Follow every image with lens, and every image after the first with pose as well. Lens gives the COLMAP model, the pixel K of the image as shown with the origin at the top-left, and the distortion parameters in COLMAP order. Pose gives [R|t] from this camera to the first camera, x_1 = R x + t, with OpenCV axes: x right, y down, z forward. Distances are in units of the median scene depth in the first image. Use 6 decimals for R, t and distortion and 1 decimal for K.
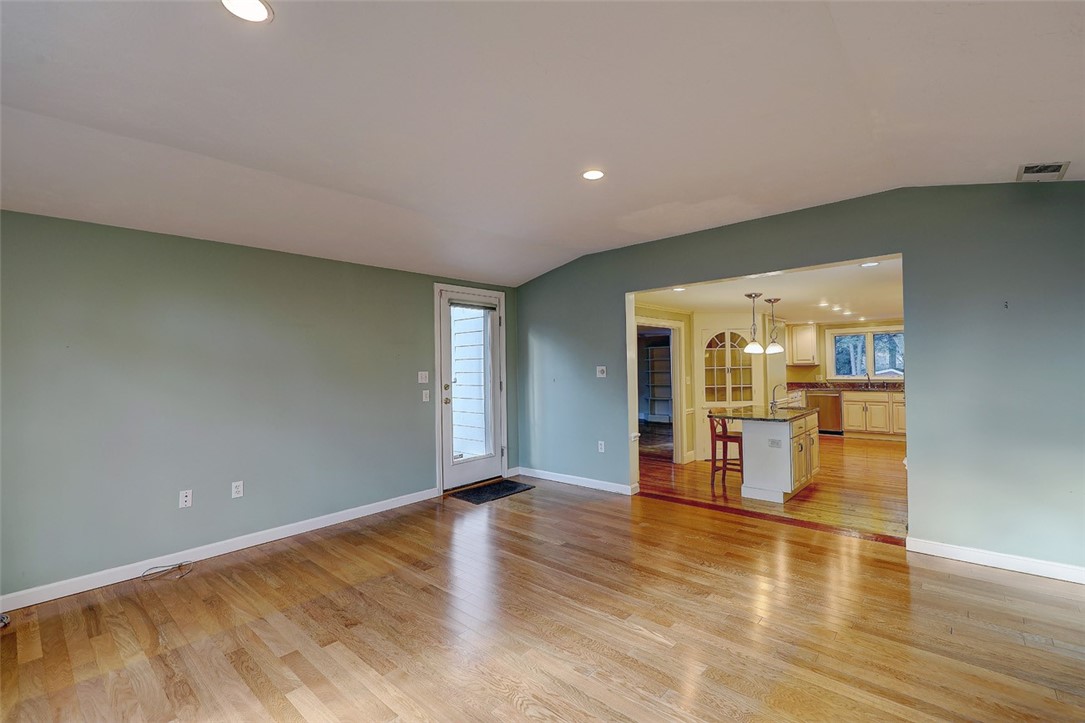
lens RADIAL K [[475.4, 0, 547.4], [0, 475.4, 362.0], [0, 0, 1]] dist [0.008460, -0.000094]
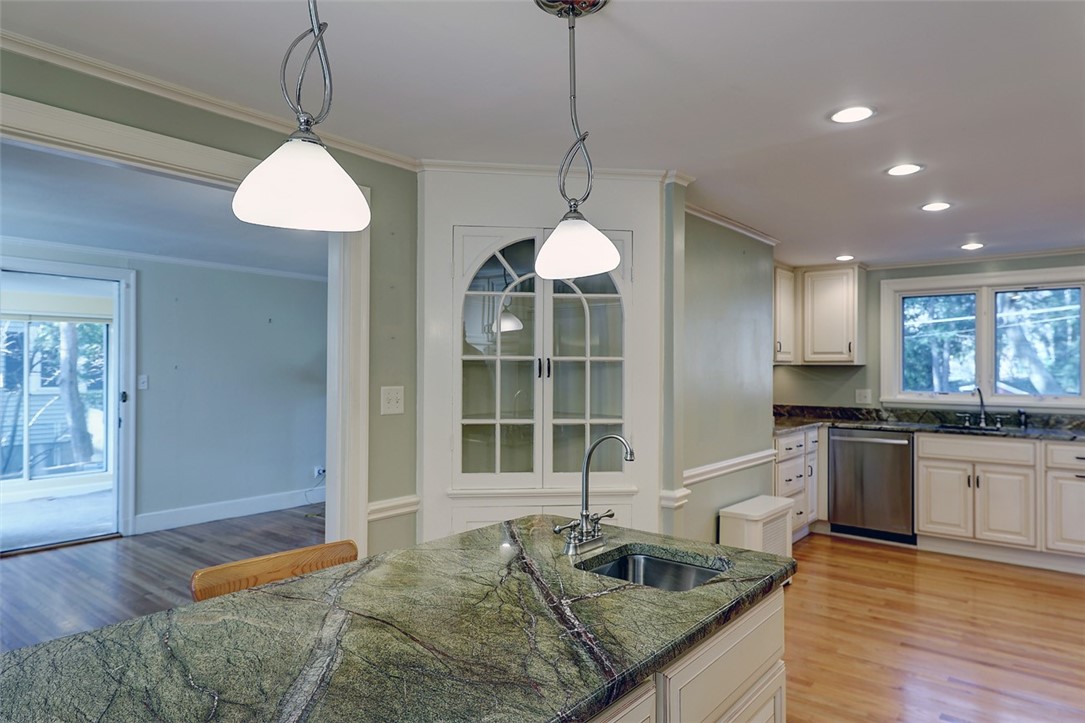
lens RADIAL K [[665.8, 0, 547.5], [0, 665.8, 363.4], [0, 0, 1]] dist [0.011017, -0.001607]
pose [[0.998556, 0.025957, 0.047030, 0.296570], [-0.026092, 0.999657, 0.002270, 0.011266], [-0.046955, -0.003494, 0.998891, 0.479692]]
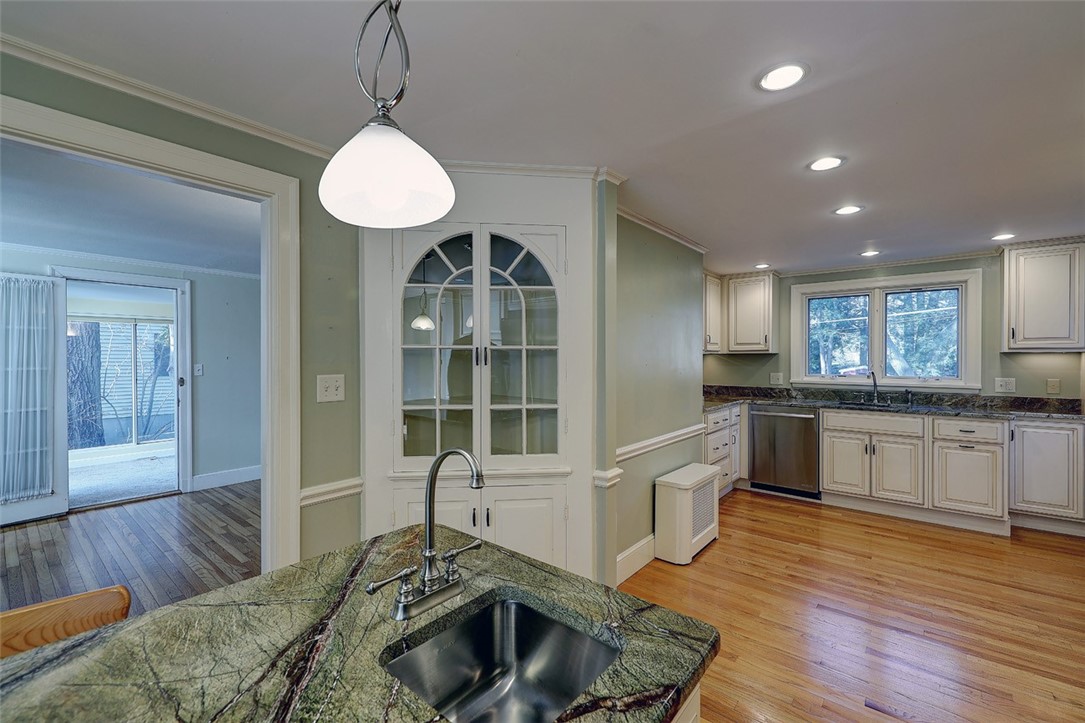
lens RADIAL K [[452.2, 0, 547.9], [0, 452.2, 360.3], [0, 0, 1]] dist [0.009022, -0.005018]
pose [[0.999185, 0.020511, 0.034770, 0.337647], [-0.021055, 0.999660, 0.015367, 0.012004], [-0.034443, -0.016087, 0.999277, 0.573744]]
